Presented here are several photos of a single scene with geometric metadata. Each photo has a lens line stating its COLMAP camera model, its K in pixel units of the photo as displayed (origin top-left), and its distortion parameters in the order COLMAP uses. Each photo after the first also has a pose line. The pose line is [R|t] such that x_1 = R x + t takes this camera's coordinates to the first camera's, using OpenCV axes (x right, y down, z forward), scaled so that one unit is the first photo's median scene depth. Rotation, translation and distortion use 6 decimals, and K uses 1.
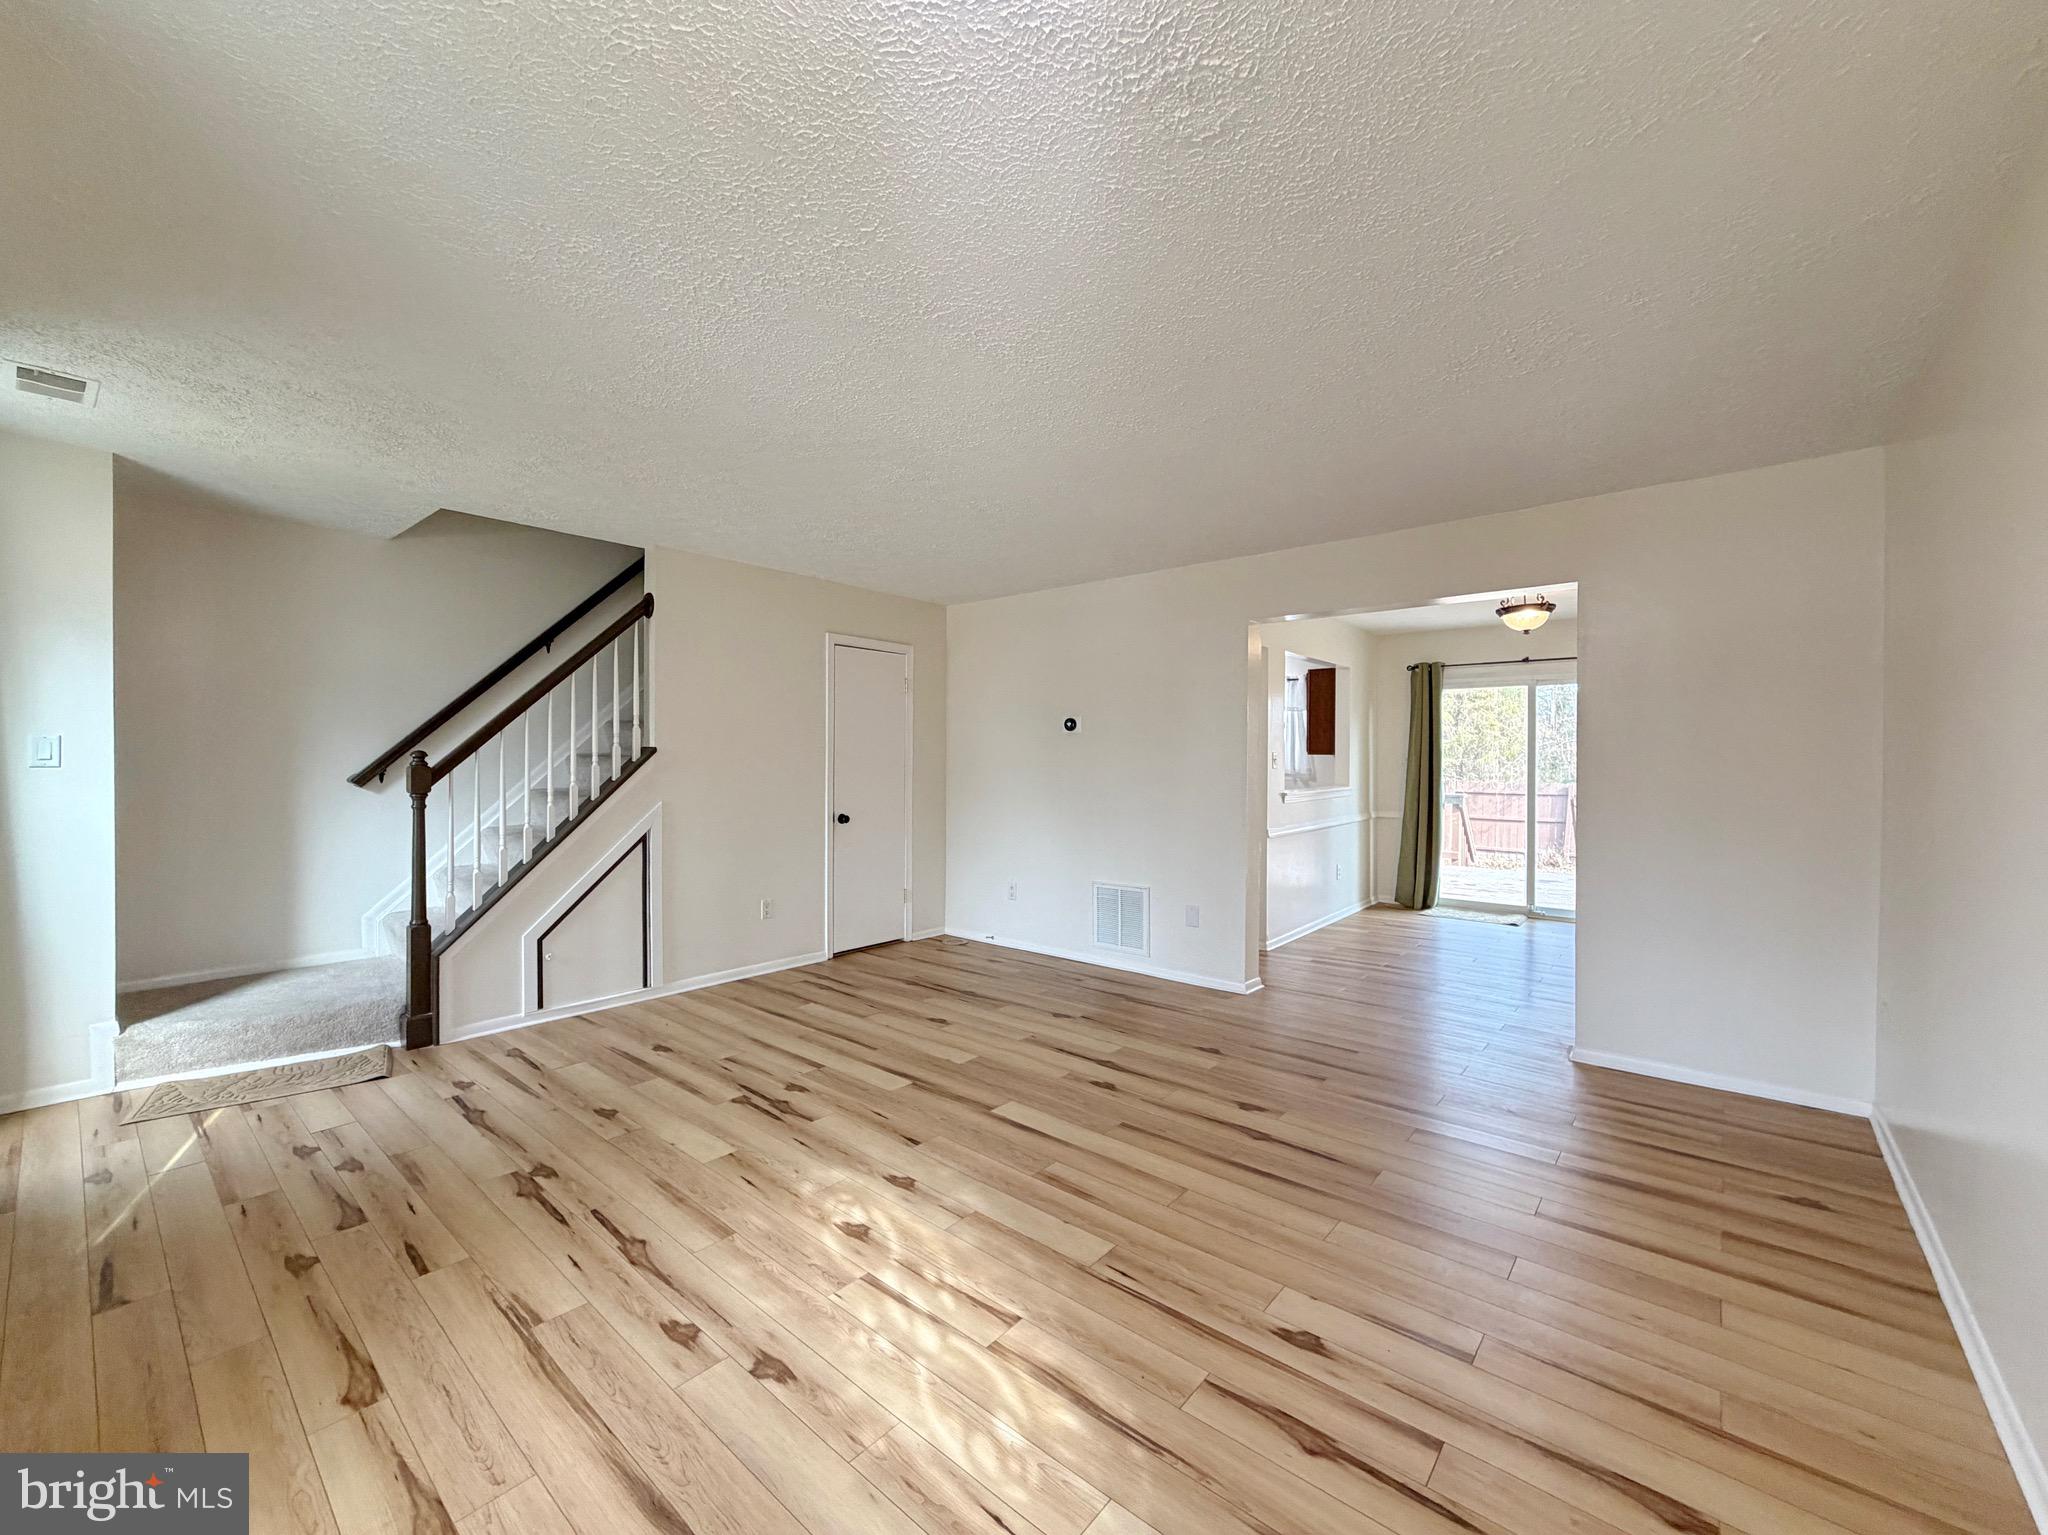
lens RADIAL K [[820.4, 0, 1024.0], [0, 820.4, 760.3], [0, 0, 1]] dist [-0.002746, -0.000110]
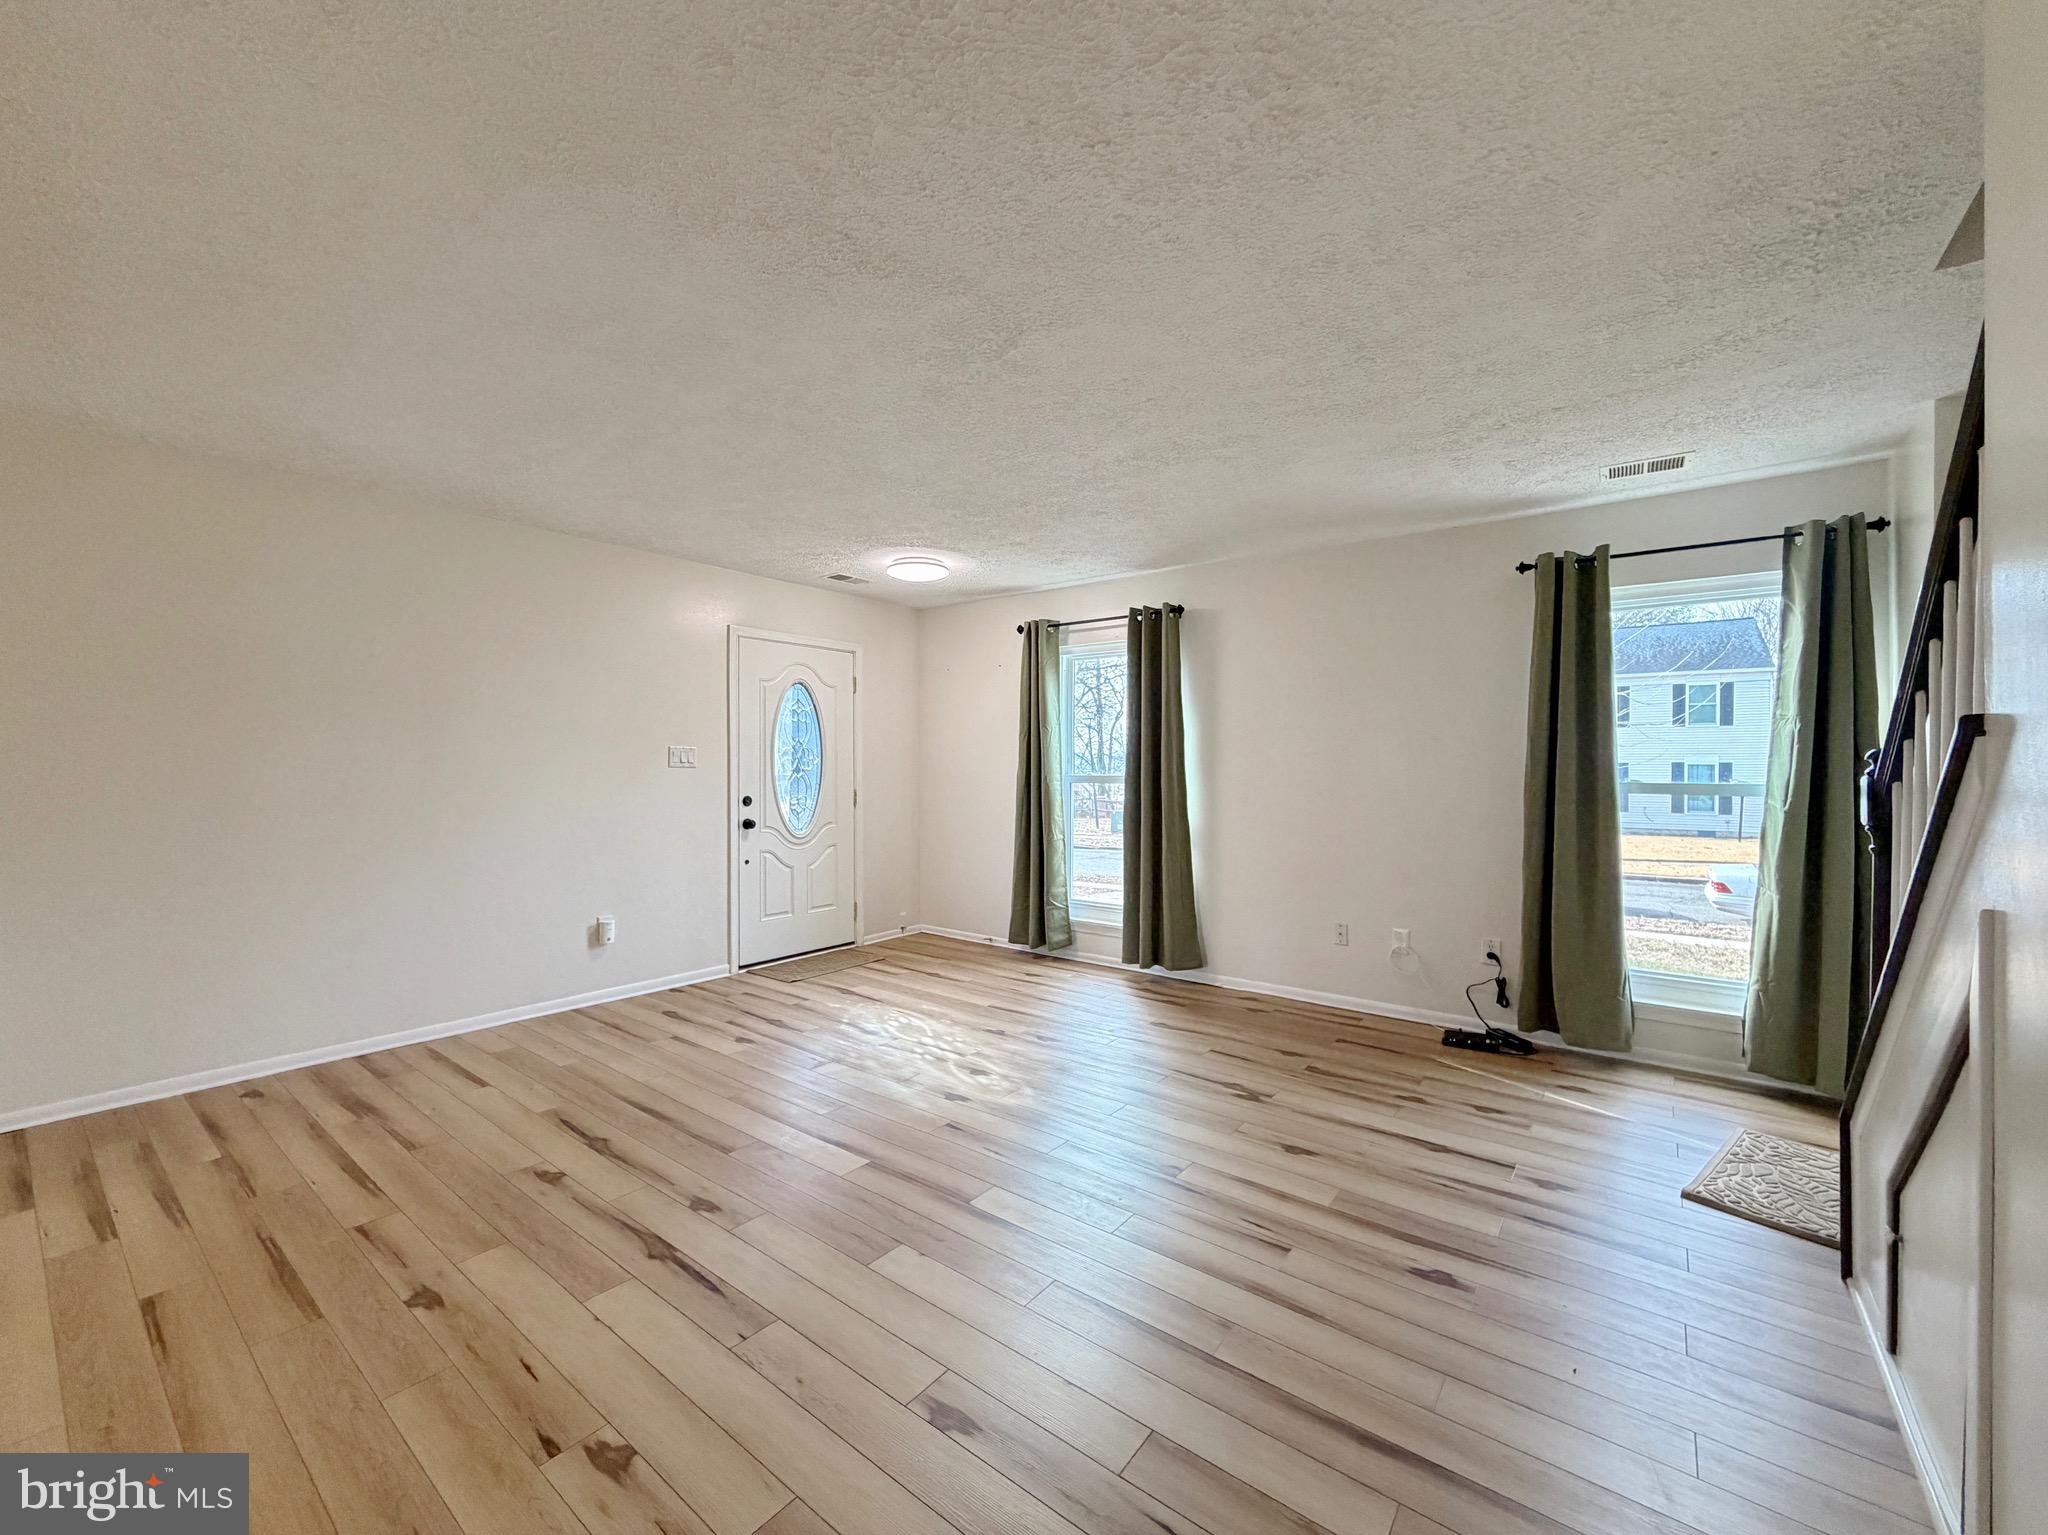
lens RADIAL K [[820.4, 0, 1018.0], [0, 820.4, 772.4], [0, 0, 1]] dist [-0.002746, -0.000110]
pose [[-0.999258, -0.010901, -0.036941, -0.138157], [-0.011164, 0.999914, 0.006933, 0.006981], [0.036862, 0.007340, -0.999293, 1.618111]]
